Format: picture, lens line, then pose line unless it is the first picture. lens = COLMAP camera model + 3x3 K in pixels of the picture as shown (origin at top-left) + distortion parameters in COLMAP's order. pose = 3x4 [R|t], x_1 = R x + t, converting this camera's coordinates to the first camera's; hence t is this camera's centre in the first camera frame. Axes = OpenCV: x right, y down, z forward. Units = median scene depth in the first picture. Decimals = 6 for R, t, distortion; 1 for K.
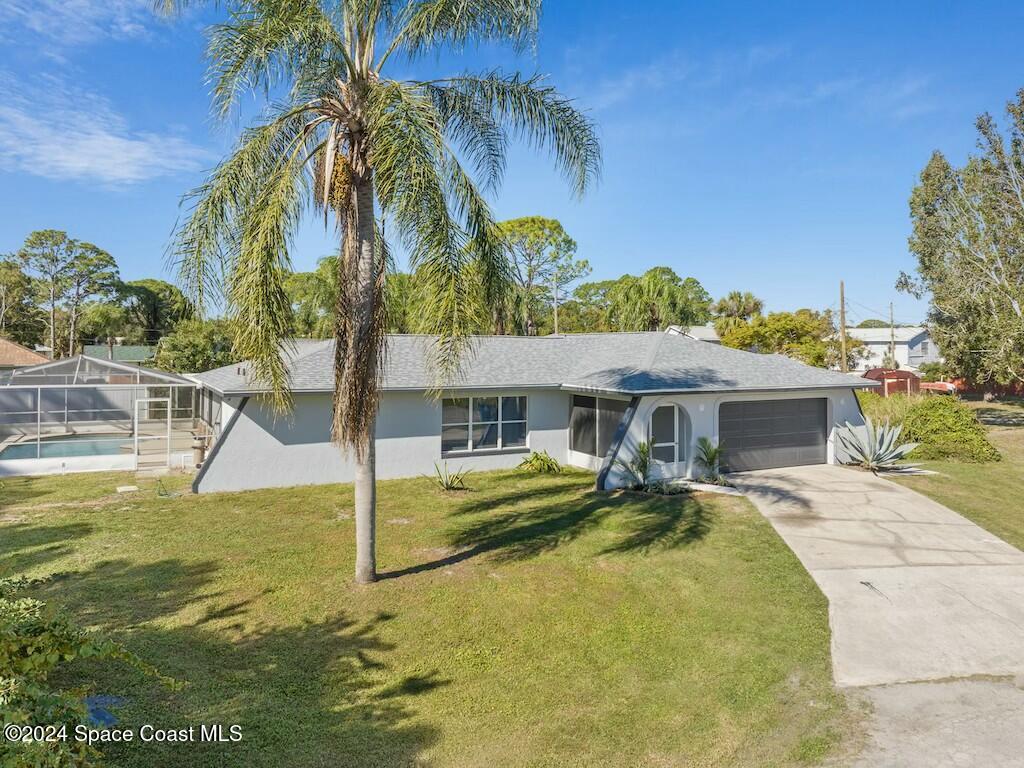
lens RADIAL K [[699.4, 0, 535.3], [0, 699.4, 350.5], [0, 0, 1]] dist [-0.034415, -0.003424]
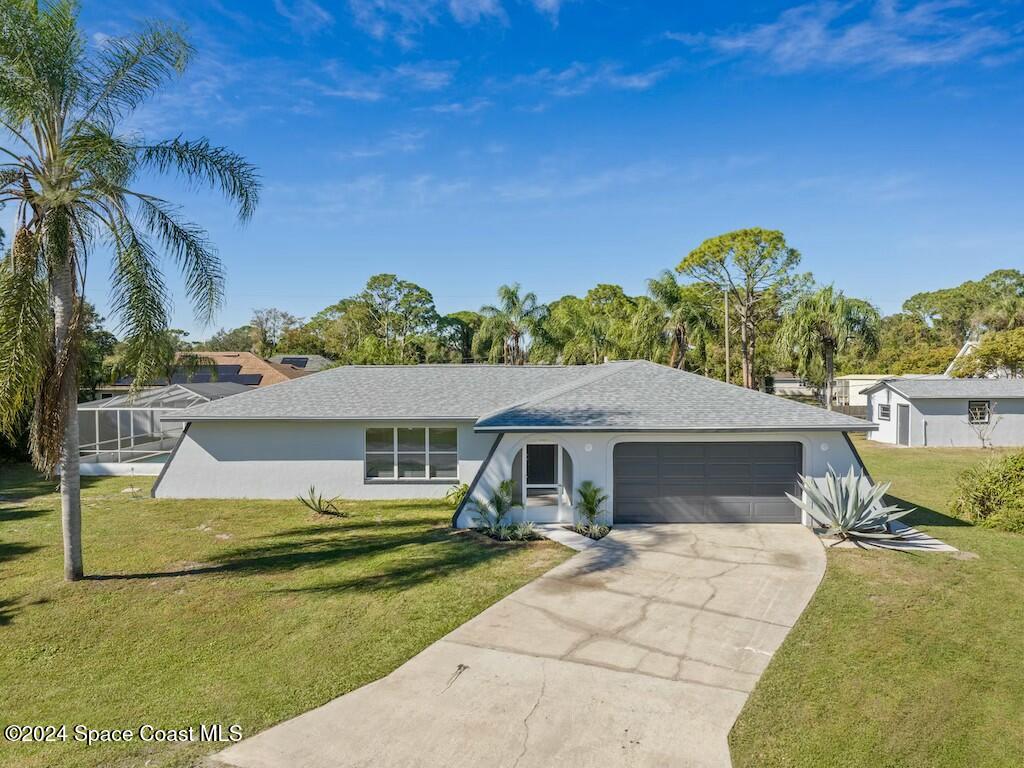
lens RADIAL K [[696.1, 0, 524.7], [0, 696.1, 379.5], [0, 0, 1]] dist [-0.001634, -0.077472]
pose [[0.889110, 0.000572, -0.457692, 0.563790], [0.004717, 0.999935, 0.010412, -0.014450], [0.457668, -0.011416, 0.889050, 0.170431]]
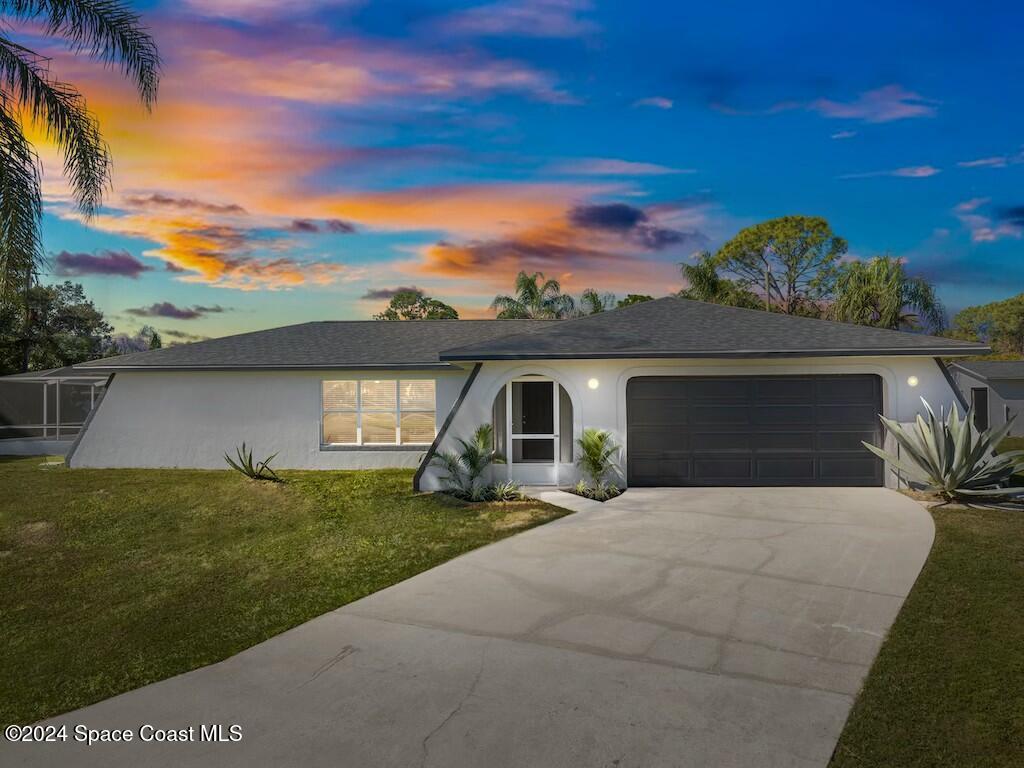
lens RADIAL K [[708.5, 0, 518.0], [0, 708.5, 382.4], [0, 0, 1]] dist [-0.041049, 0.002986]
pose [[0.862641, -0.023597, -0.505266, 0.510162], [0.013132, 0.999619, -0.024264, 0.094756], [0.505646, 0.014295, 0.862623, 0.373157]]
